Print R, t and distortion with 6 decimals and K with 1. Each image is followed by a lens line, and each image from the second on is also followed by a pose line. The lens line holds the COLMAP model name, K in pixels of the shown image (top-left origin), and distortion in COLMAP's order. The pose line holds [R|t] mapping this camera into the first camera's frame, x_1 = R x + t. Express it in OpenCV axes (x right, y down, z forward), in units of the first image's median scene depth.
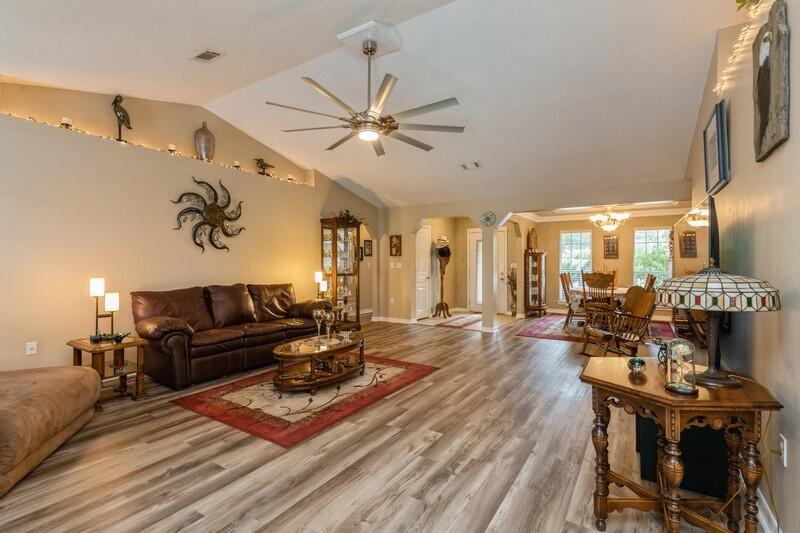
lens RADIAL K [[368.8, 0, 400.0], [0, 368.8, 266.5], [0, 0, 1]] dist [0.000547, 0.000100]
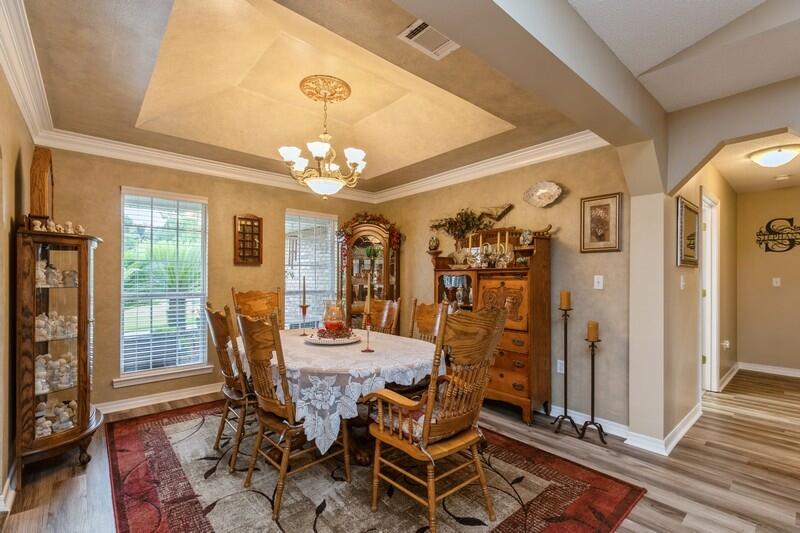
lens RADIAL K [[360.0, 0, 401.6], [0, 360.0, 272.9], [0, 0, 1]] dist [0.002808, 0.000351]
pose [[0.276213, 0.013933, 0.960996, 0.325963], [0.002485, 0.999881, -0.015211, -0.007853], [-0.961093, 0.006590, 0.276145, 1.250184]]
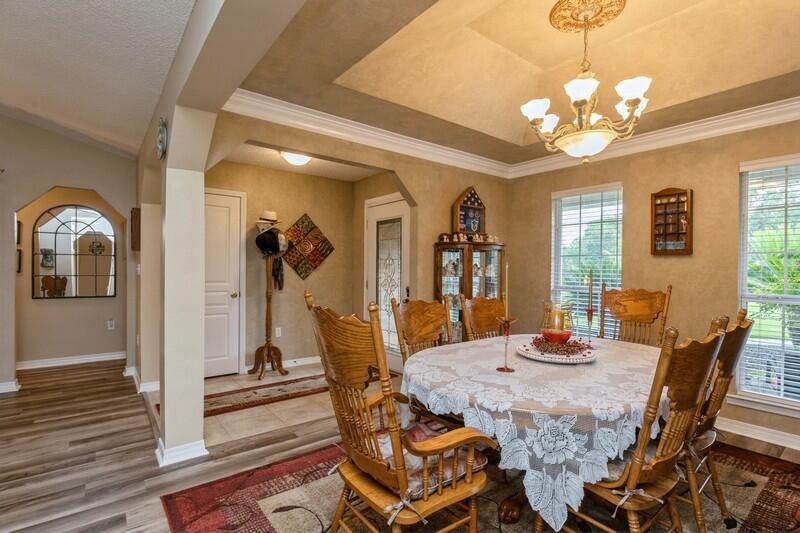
lens RADIAL K [[387.3, 0, 404.9], [0, 387.3, 269.0], [0, 0, 1]] dist [-0.000254, -0.000098]
pose [[0.948748, 0.008573, -0.315918, 0.817761], [-0.010628, 0.999932, -0.004782, -0.008095], [0.315856, 0.007895, 0.948774, 1.023419]]
